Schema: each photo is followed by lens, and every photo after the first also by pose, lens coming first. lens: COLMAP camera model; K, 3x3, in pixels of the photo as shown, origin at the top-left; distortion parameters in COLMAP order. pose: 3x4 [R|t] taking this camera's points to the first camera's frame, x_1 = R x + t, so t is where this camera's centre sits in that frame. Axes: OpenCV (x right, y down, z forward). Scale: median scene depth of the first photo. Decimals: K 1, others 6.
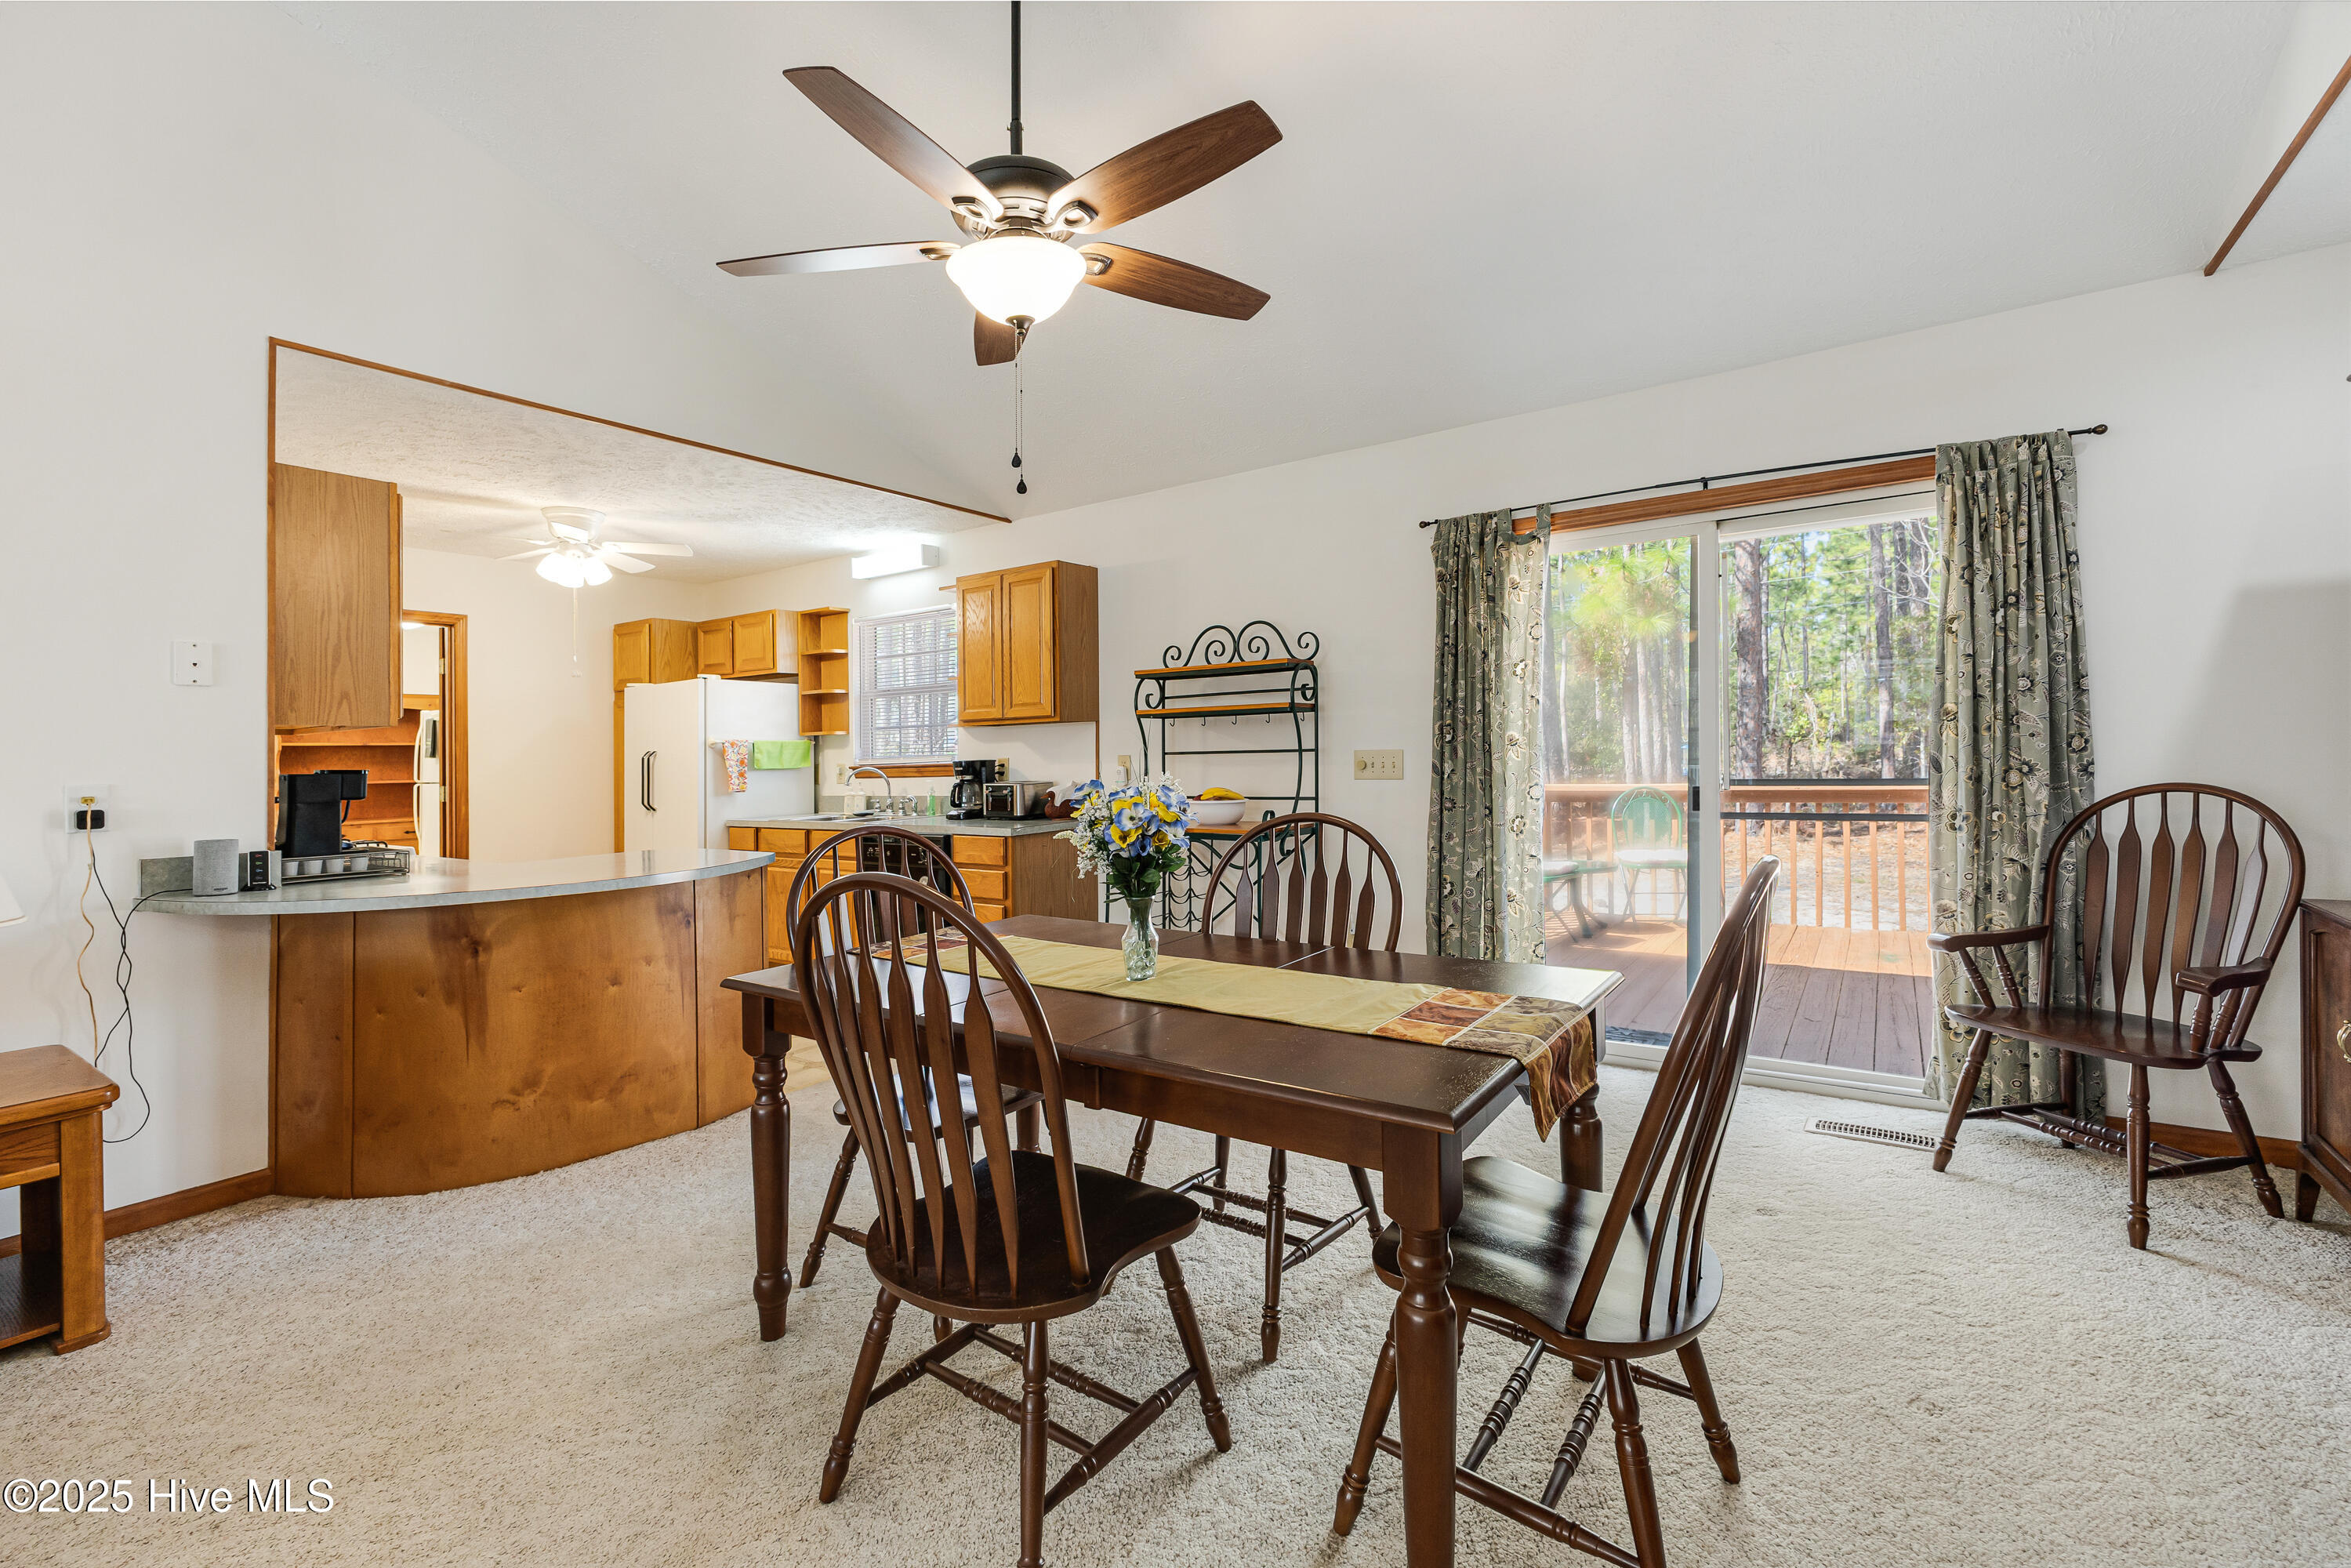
lens RADIAL K [[1027.8, 0, 1182.7], [0, 1027.8, 750.7], [0, 0, 1]] dist [0.003195, 0.000362]
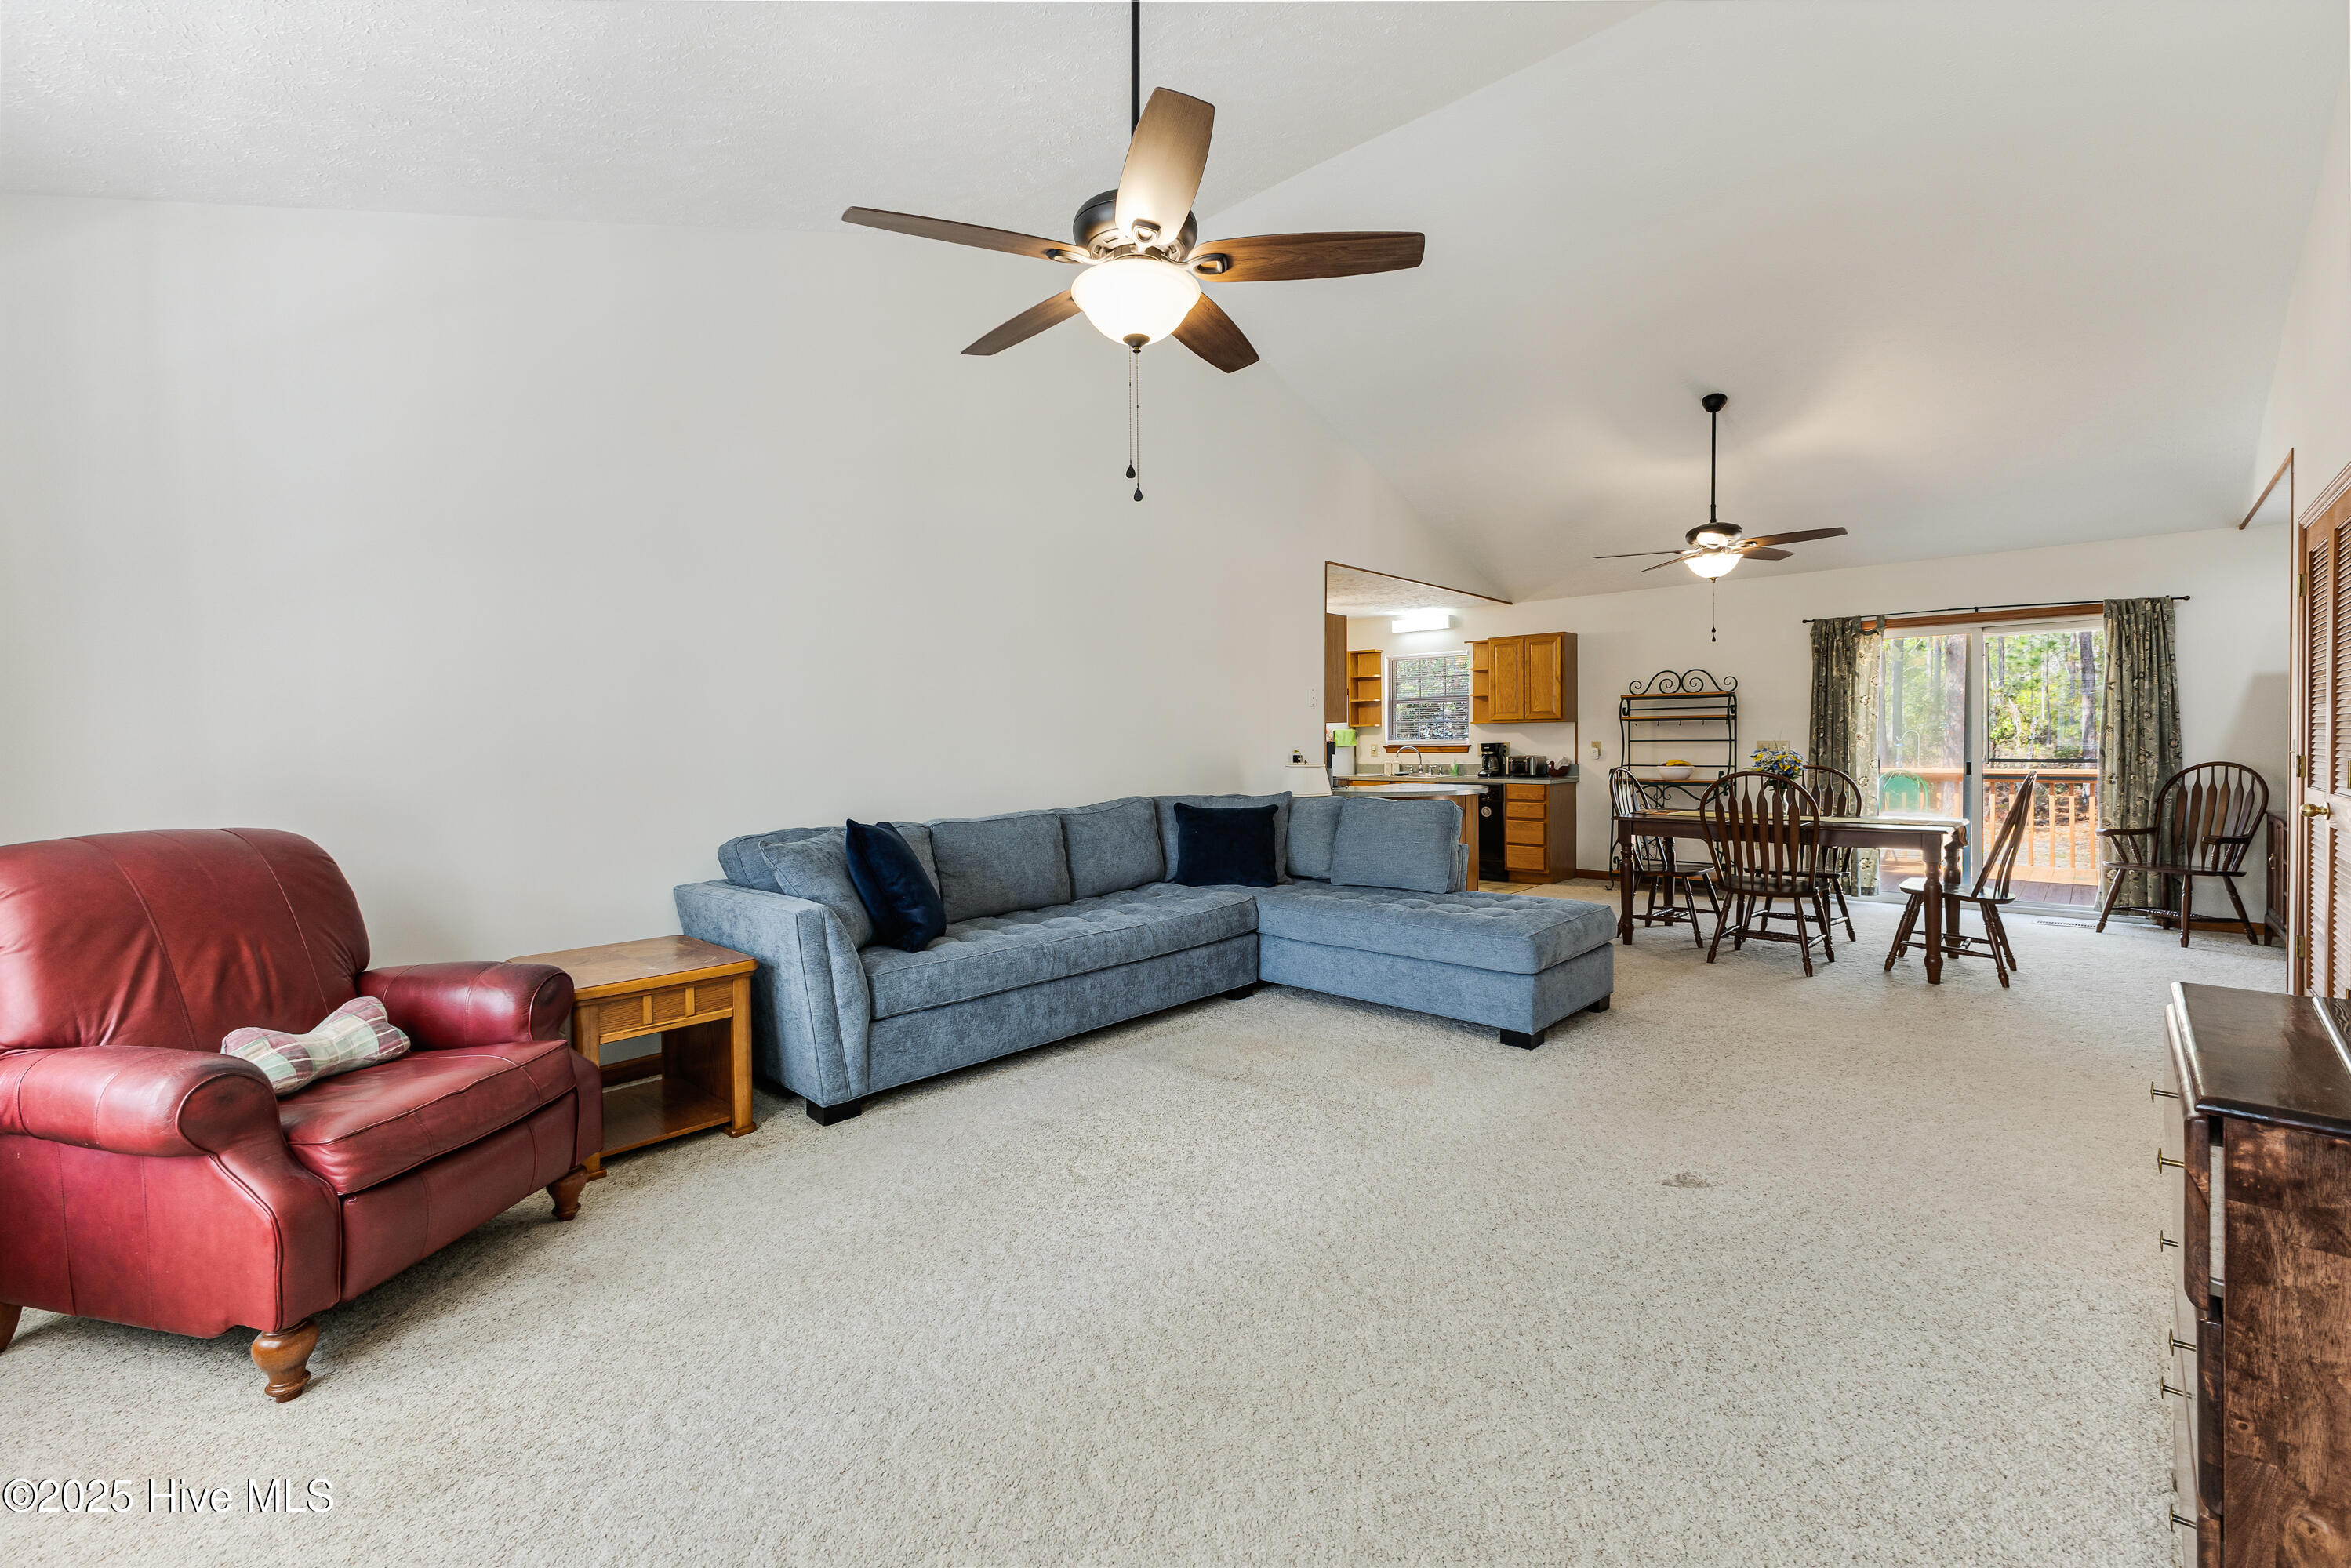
lens RADIAL K [[1004.7, 0, 1177.4], [0, 1004.7, 727.0], [0, 0, 1]] dist [0.000678, -0.000010]
pose [[0.990054, 0.016486, -0.139718, -0.718332], [-0.018270, 0.999767, -0.011500, 0.016602], [0.139496, 0.013938, 0.990125, -1.093795]]
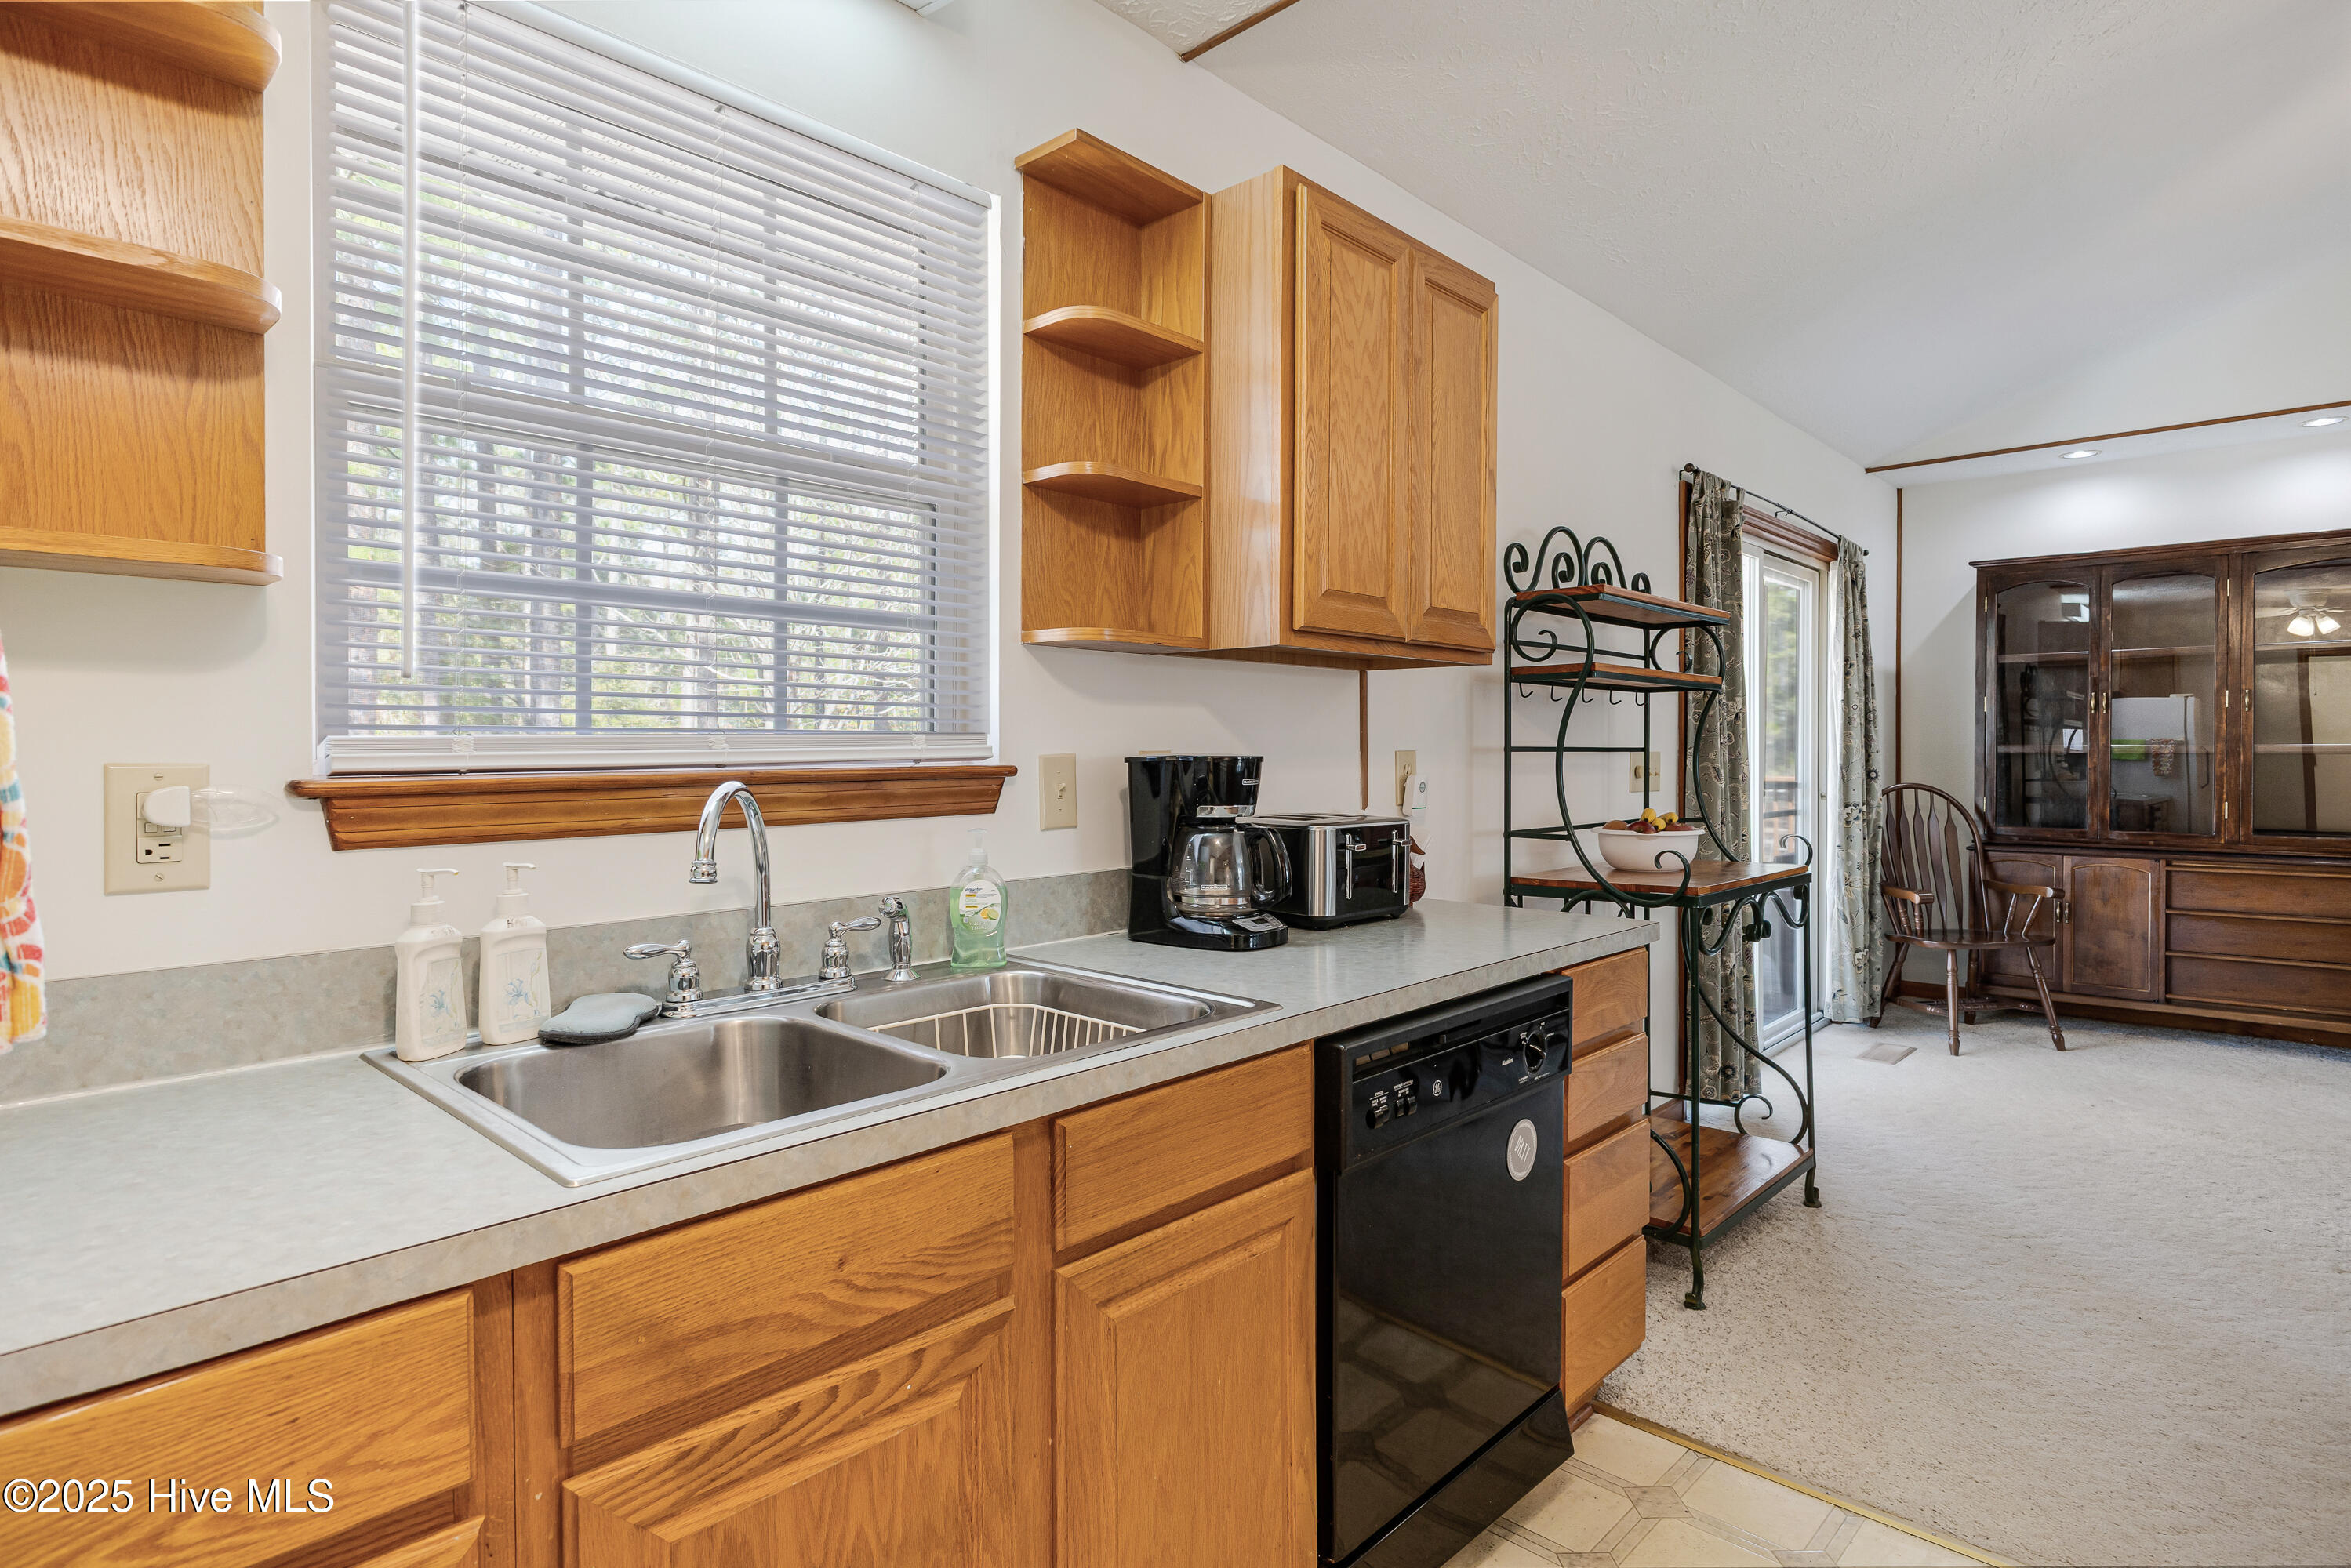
lens RADIAL K [[1221.8, 0, 1131.3], [0, 1221.8, 779.0], [0, 0, 1]] dist [0.001226, 0.000147]
pose [[0.164597, 0.005872, 0.986343, -0.845807], [-0.001516, 0.999983, -0.005700, 0.027187], [-0.986360, -0.000557, 0.164603, 1.396335]]
